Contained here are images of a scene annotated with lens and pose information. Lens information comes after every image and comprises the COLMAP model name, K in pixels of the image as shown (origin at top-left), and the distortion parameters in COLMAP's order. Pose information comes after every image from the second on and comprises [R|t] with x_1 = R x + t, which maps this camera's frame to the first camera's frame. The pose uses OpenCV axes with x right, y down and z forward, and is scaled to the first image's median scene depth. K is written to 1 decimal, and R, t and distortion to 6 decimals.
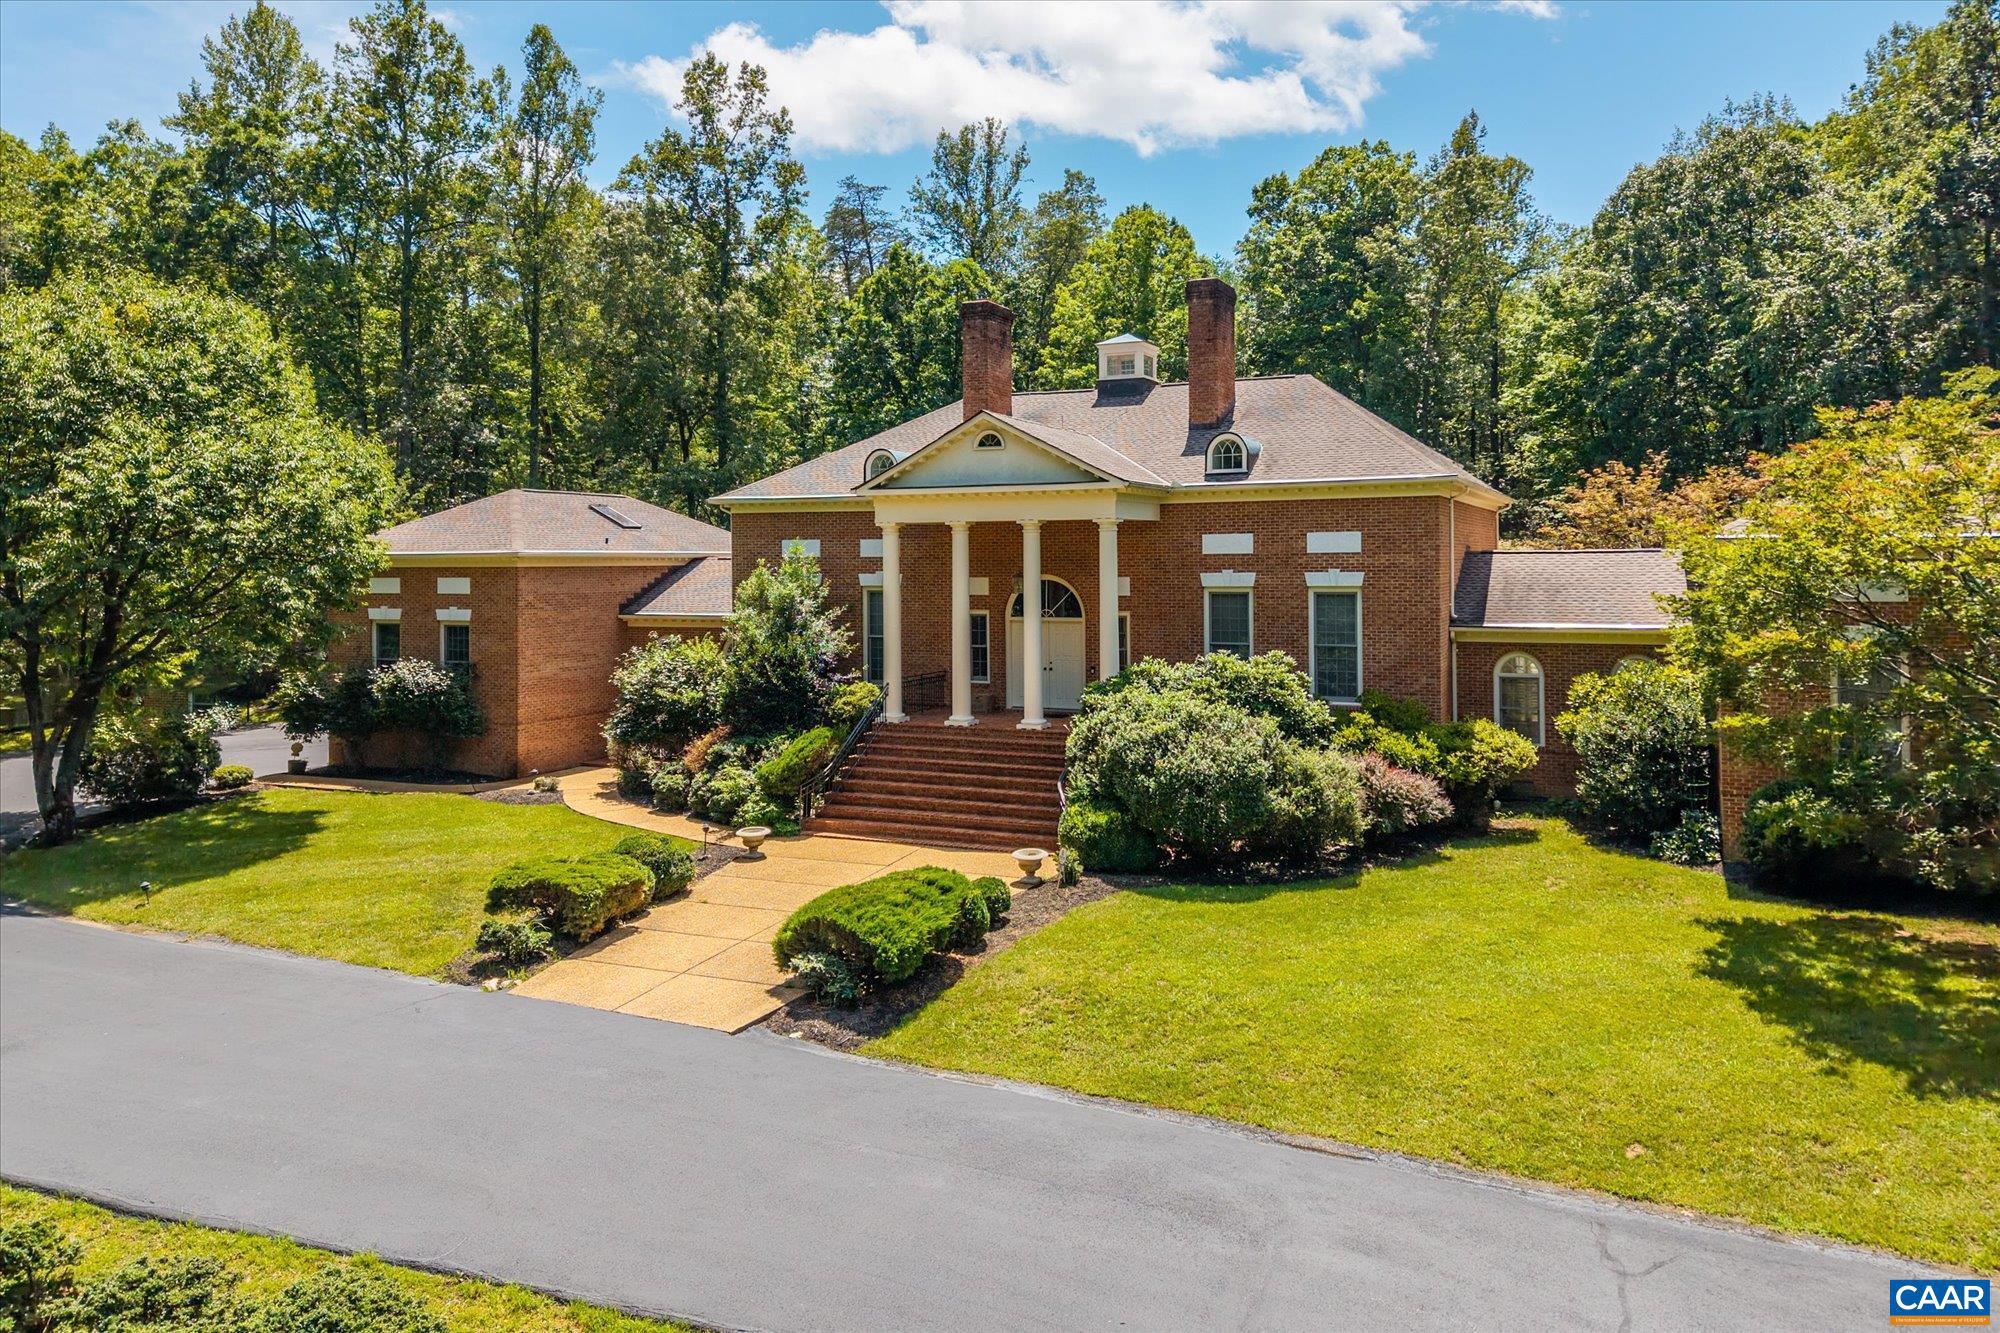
lens RADIAL K [[1394.5, 0, 999.2], [0, 1394.5, 558.4], [0, 0, 1]] dist [0.025560, -0.021271]
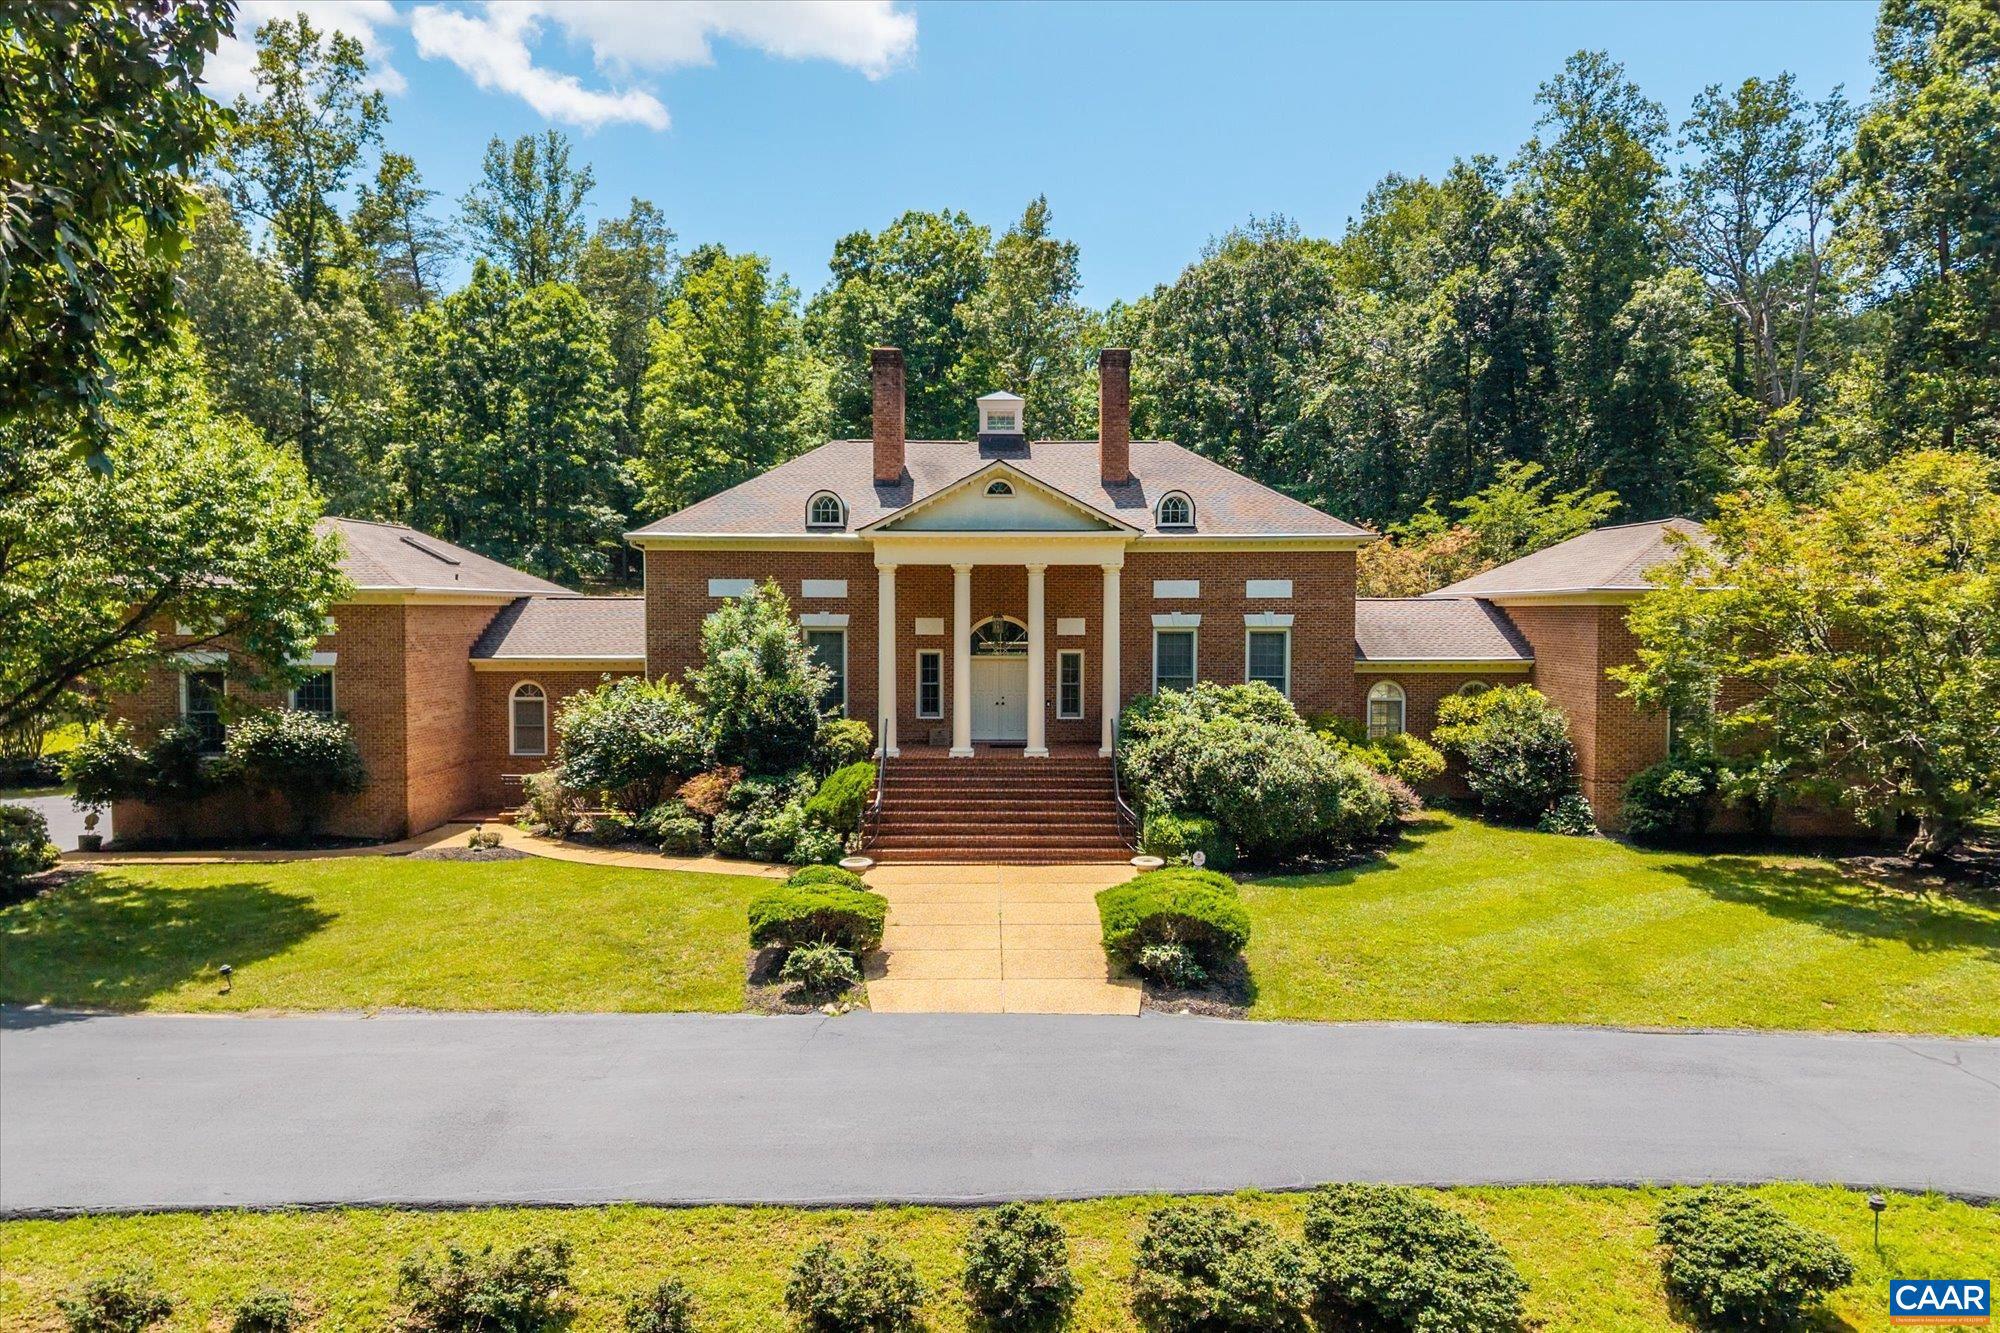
lens RADIAL K [[1394.5, 0, 1007.6], [0, 1394.5, 688.7], [0, 0, 1]] dist [0.025560, -0.021271]
pose [[0.909023, -0.015823, 0.416446, -0.407611], [-0.007537, 0.998491, 0.054388, 0.009158], [-0.416678, -0.052578, 0.907532, 0.022648]]
